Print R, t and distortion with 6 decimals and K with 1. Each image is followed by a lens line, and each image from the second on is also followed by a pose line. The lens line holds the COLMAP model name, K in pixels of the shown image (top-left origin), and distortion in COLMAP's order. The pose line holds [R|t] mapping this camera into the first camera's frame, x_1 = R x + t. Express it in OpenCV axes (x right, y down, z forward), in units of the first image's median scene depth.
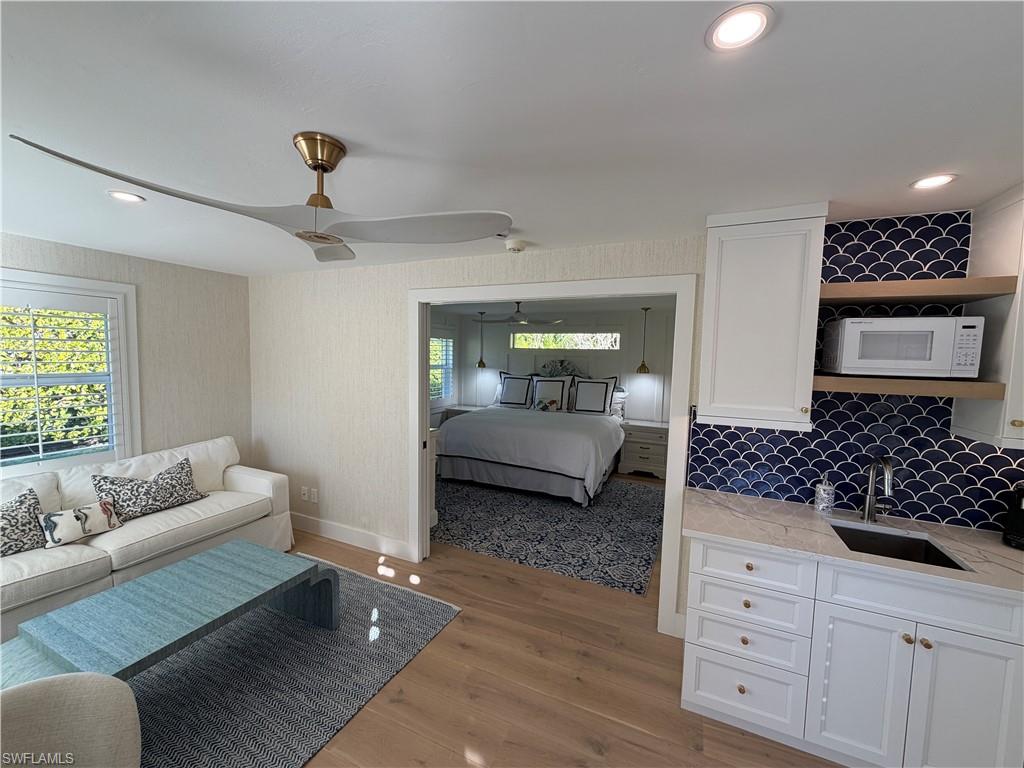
lens RADIAL K [[409.6, 0, 510.1], [0, 409.6, 385.6], [0, 0, 1]] dist [0.002338, -0.000207]
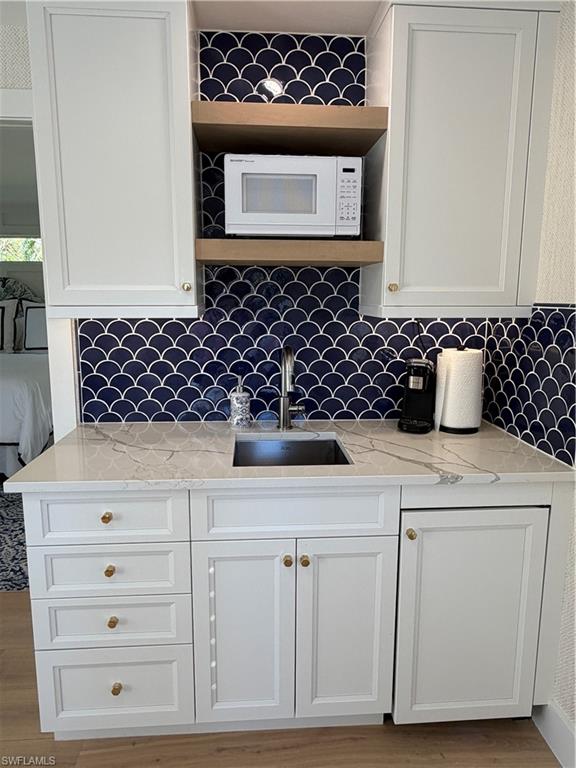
lens RADIAL K [[509.5, 0, 288.5], [0, 509.5, 381.5], [0, 0, 1]] dist [-0.002536, 0.003918]
pose [[0.877360, -0.100117, 0.469271, 0.453246], [0.053249, 0.992265, 0.112138, 0.135076], [-0.476868, -0.073397, 0.875905, 0.135773]]
